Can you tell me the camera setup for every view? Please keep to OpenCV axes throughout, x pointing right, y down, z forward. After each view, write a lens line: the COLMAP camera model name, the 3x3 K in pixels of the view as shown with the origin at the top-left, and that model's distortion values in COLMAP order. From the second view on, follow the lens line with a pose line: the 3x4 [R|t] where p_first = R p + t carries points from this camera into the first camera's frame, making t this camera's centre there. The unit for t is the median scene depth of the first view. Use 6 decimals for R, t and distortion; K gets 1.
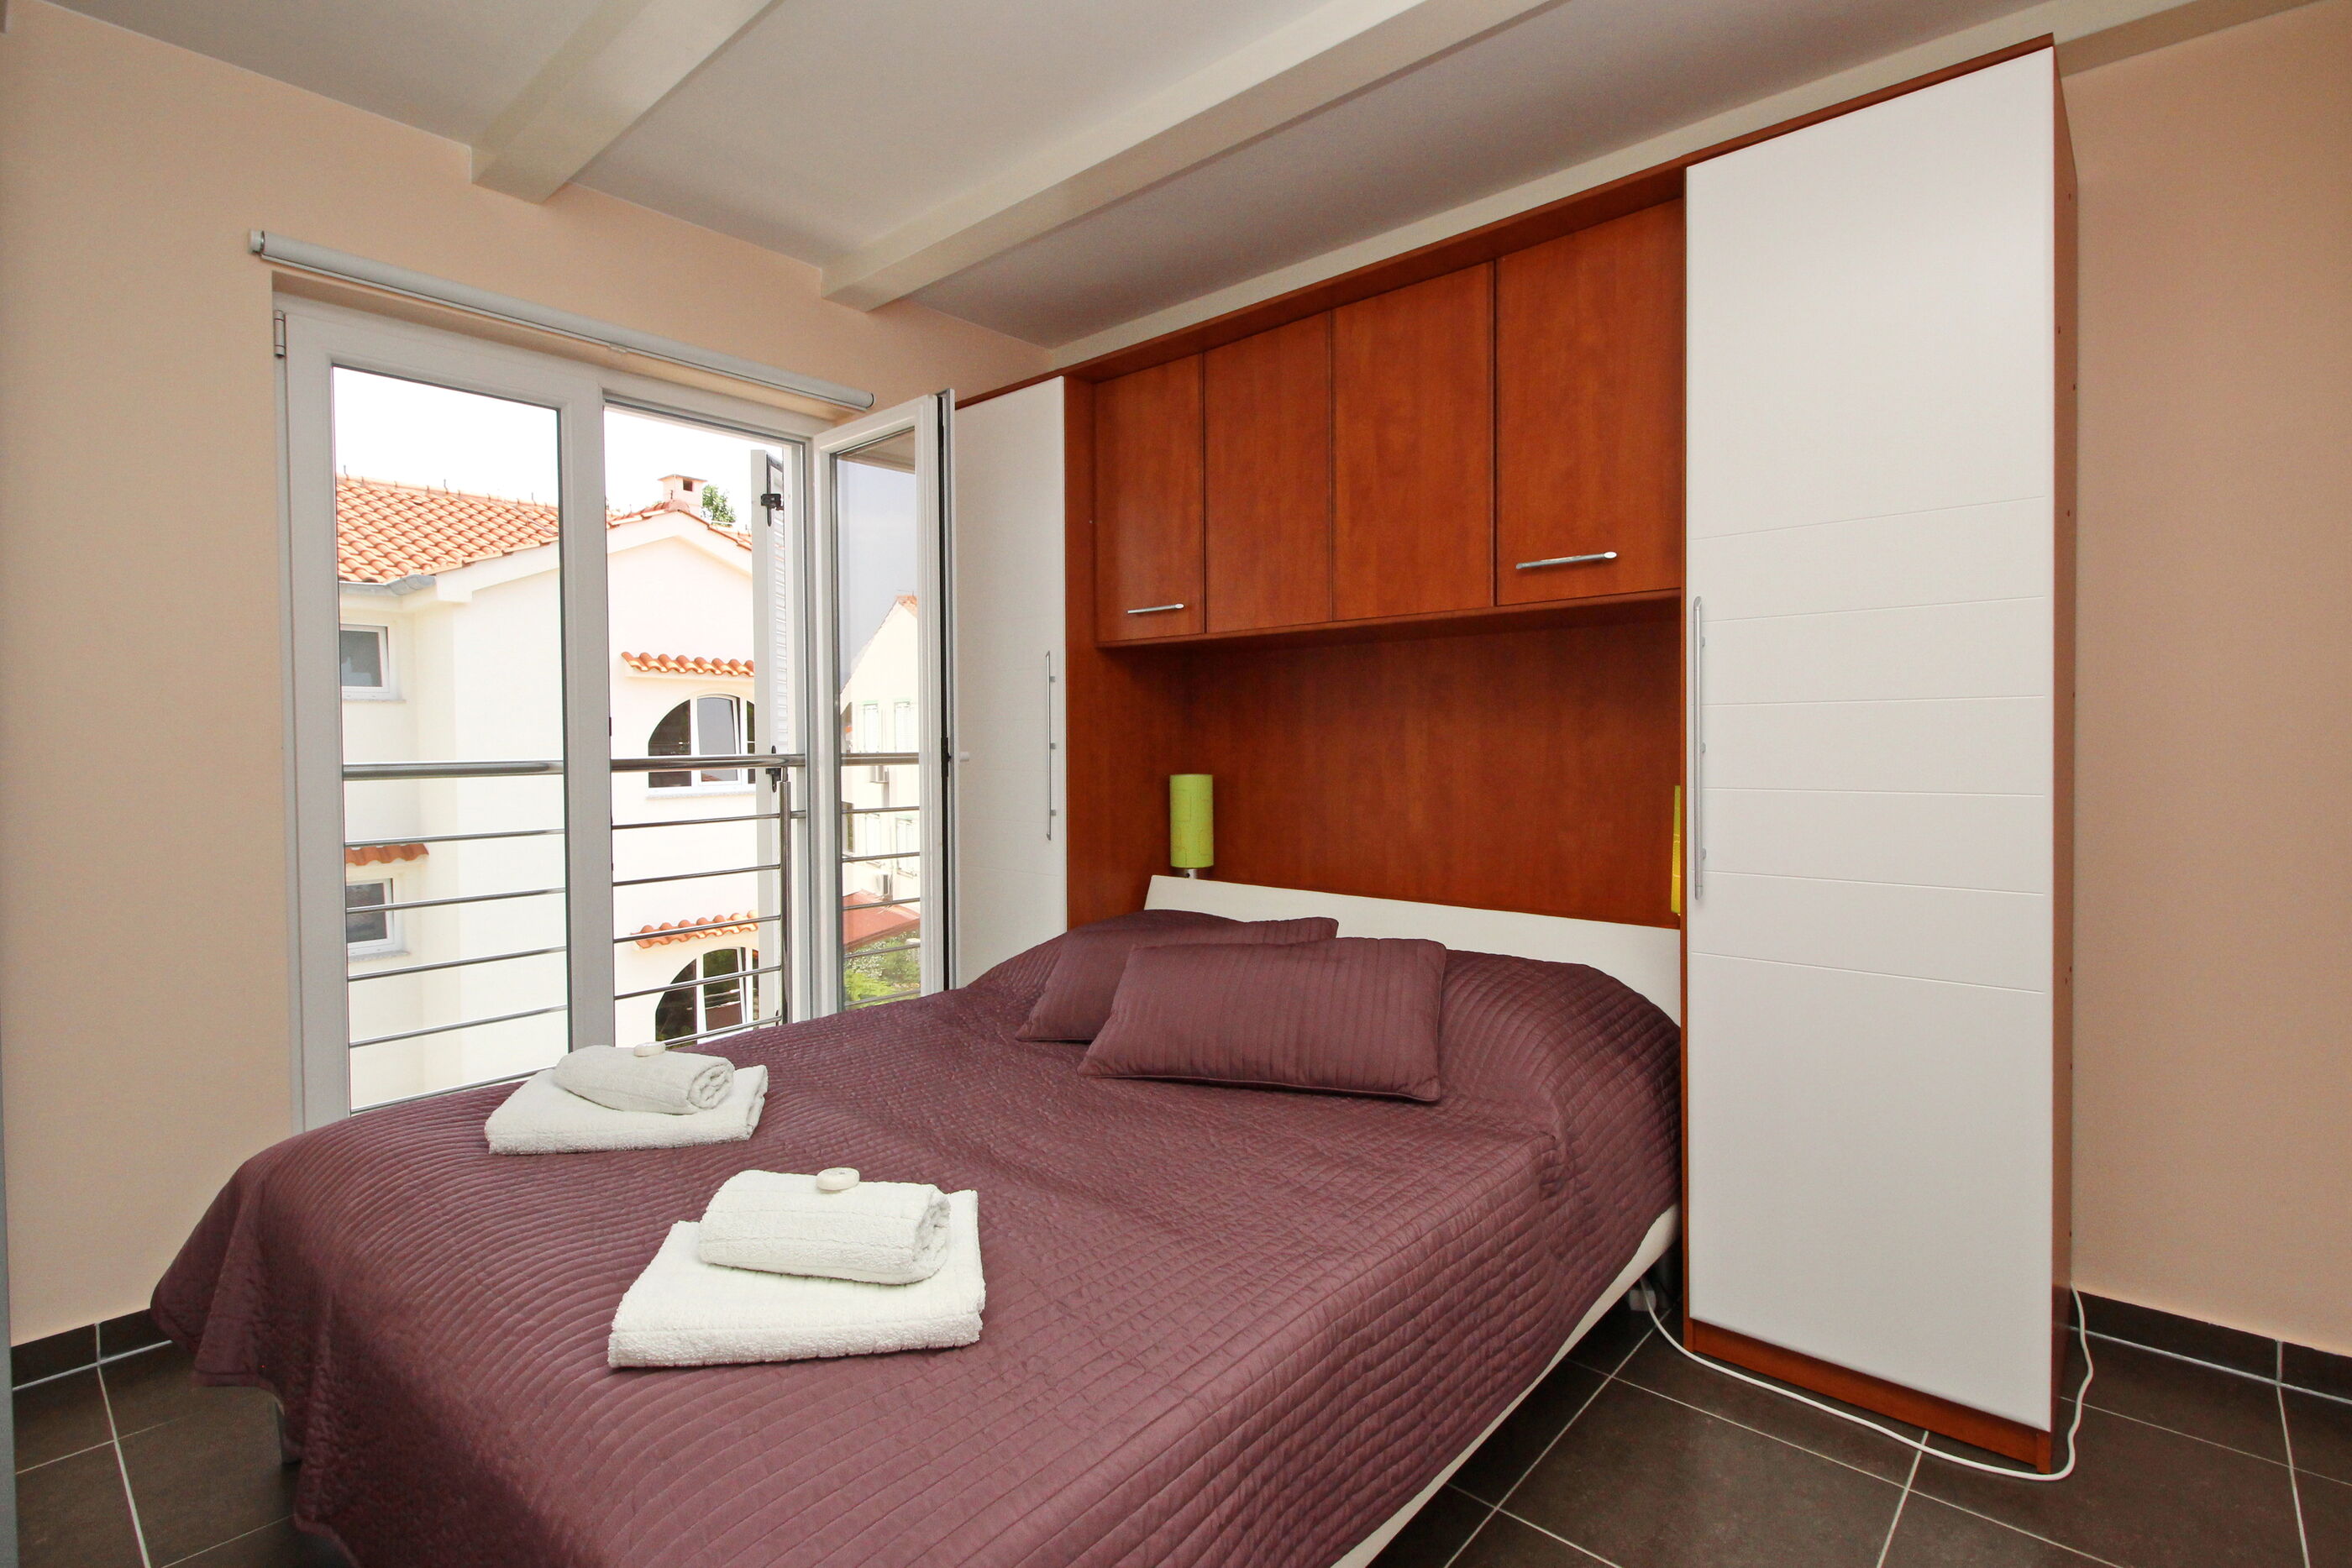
lens RADIAL K [[1104.6, 0, 1169.5], [0, 1104.6, 766.0], [0, 0, 1]] dist [-0.005531, -0.007333]
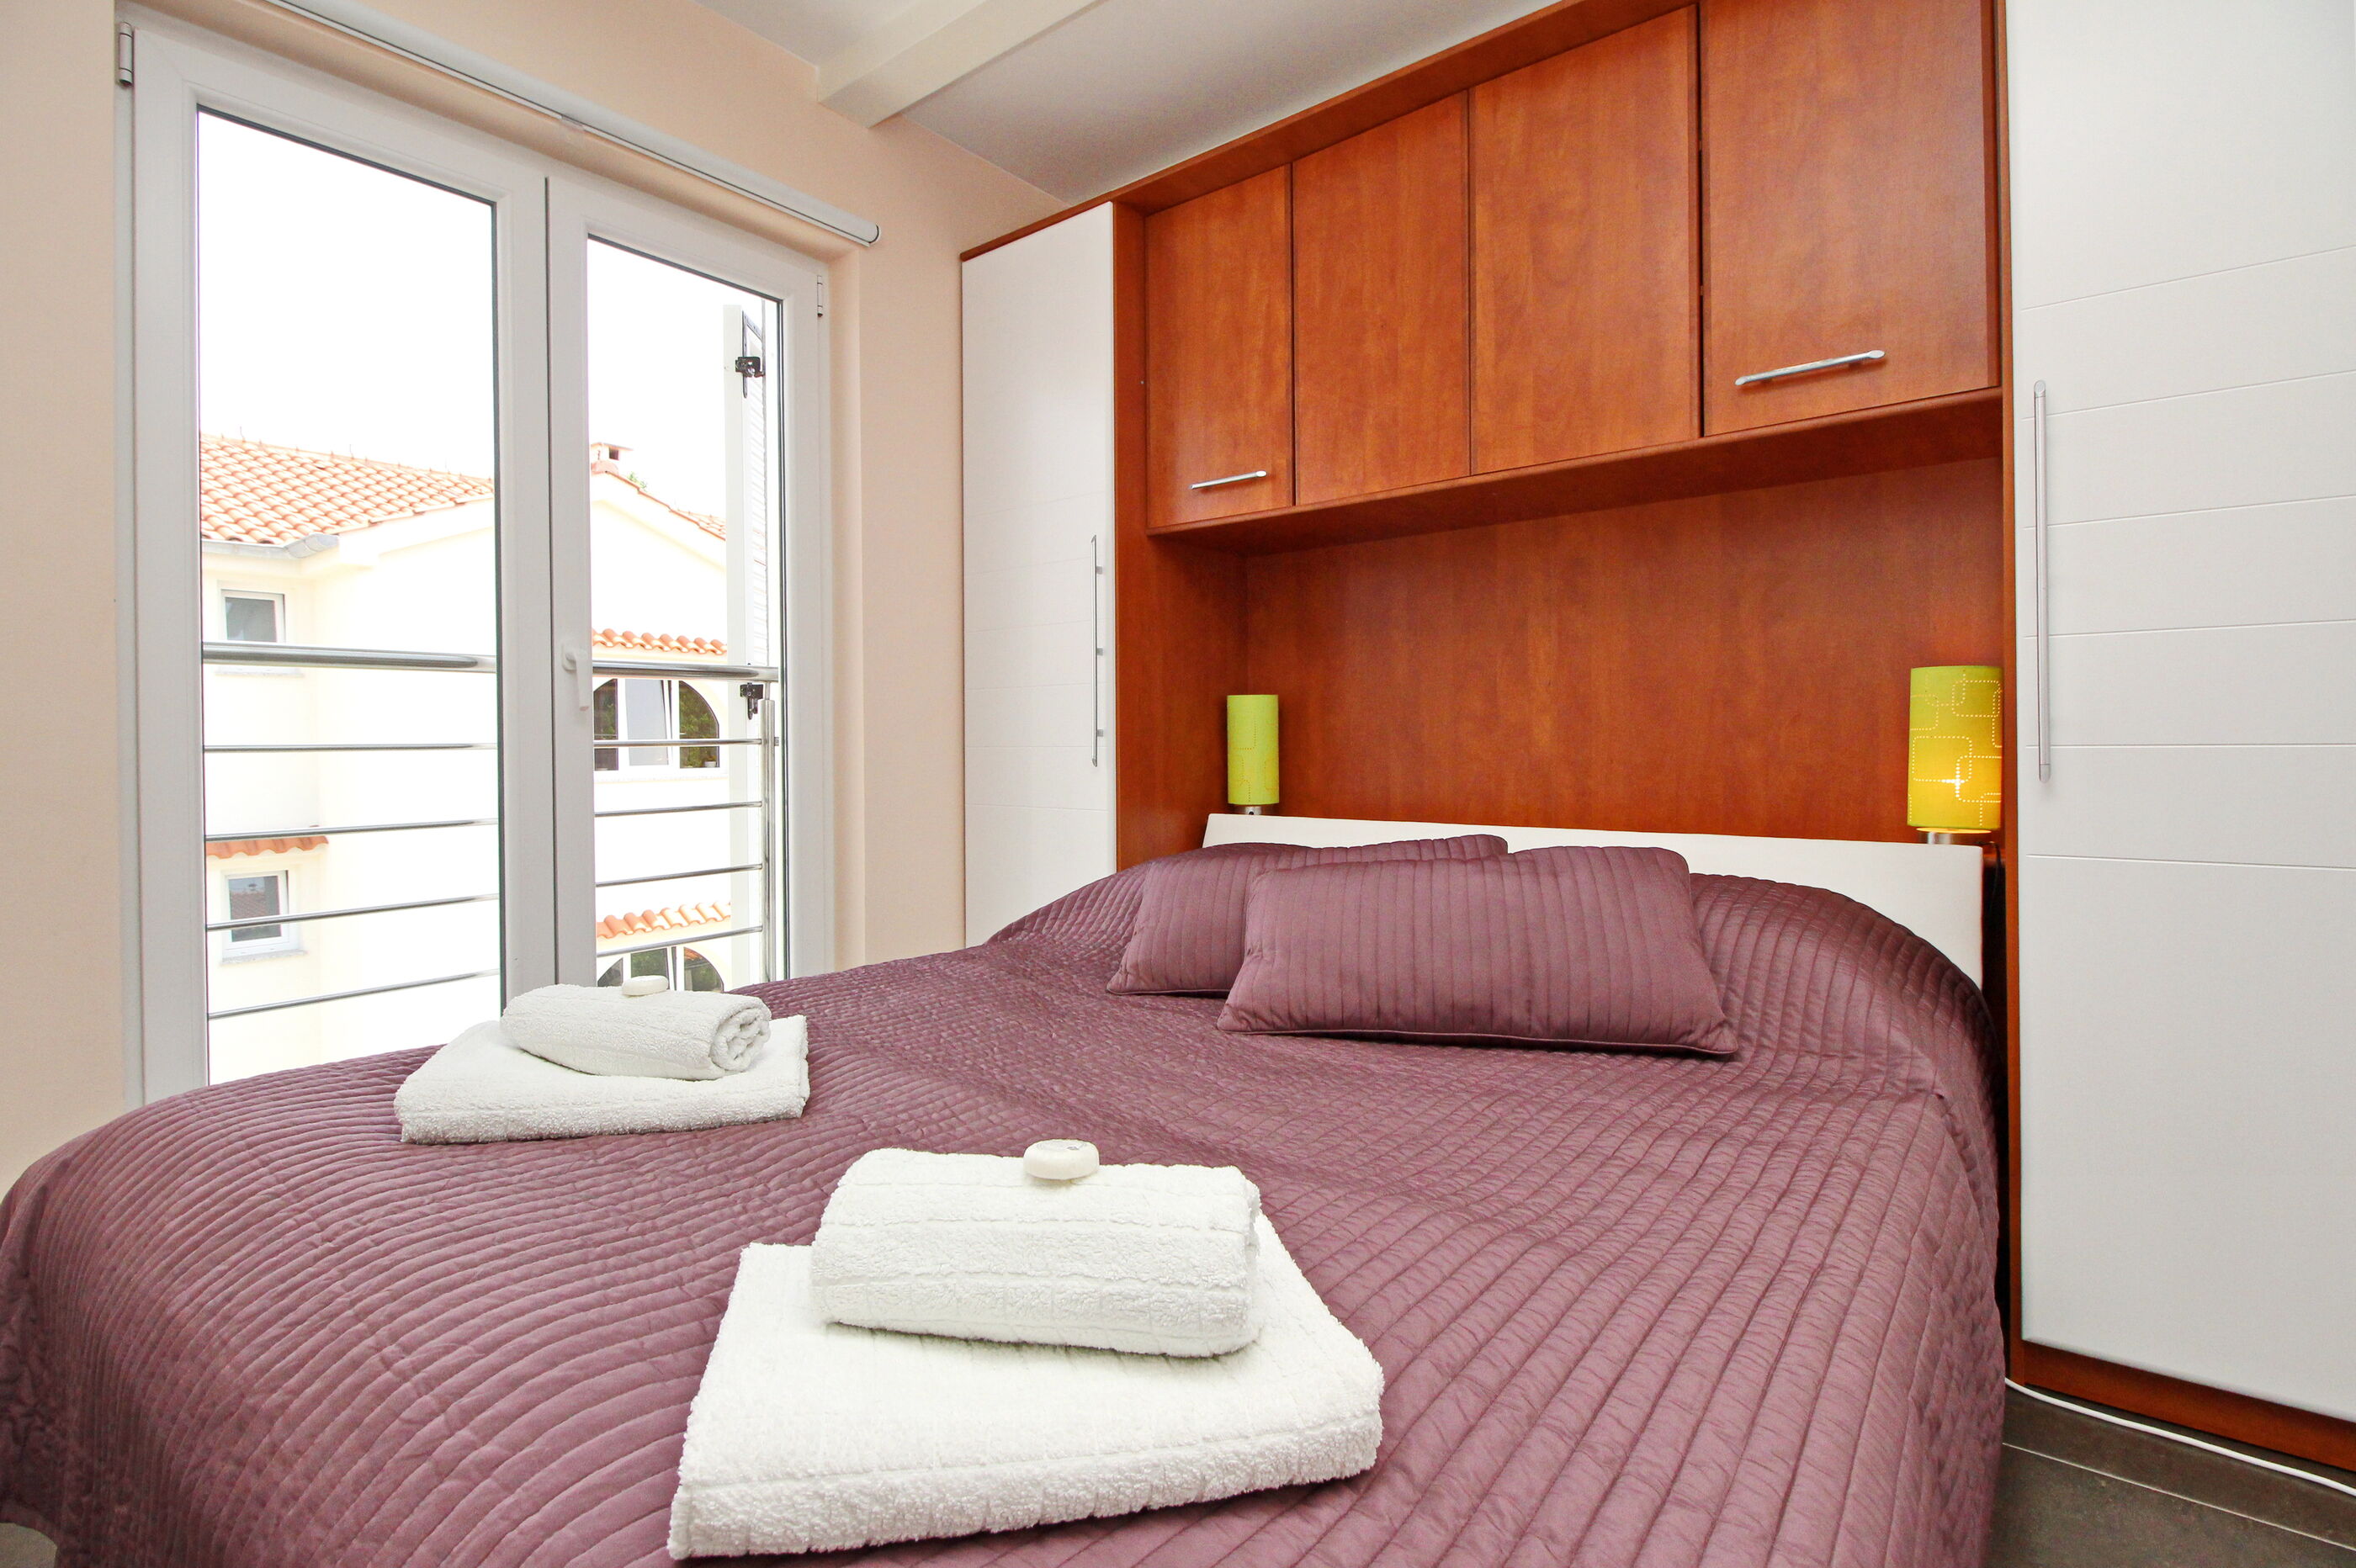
lens RADIAL K [[1106.4, 0, 1126.2], [0, 1106.4, 751.1], [0, 0, 1]] dist [-0.005531, -0.007333]
pose [[0.999474, -0.005408, 0.031966, -0.146484], [0.006013, 0.999804, -0.018872, 0.094087], [-0.031858, 0.019054, 0.999311, 0.231100]]
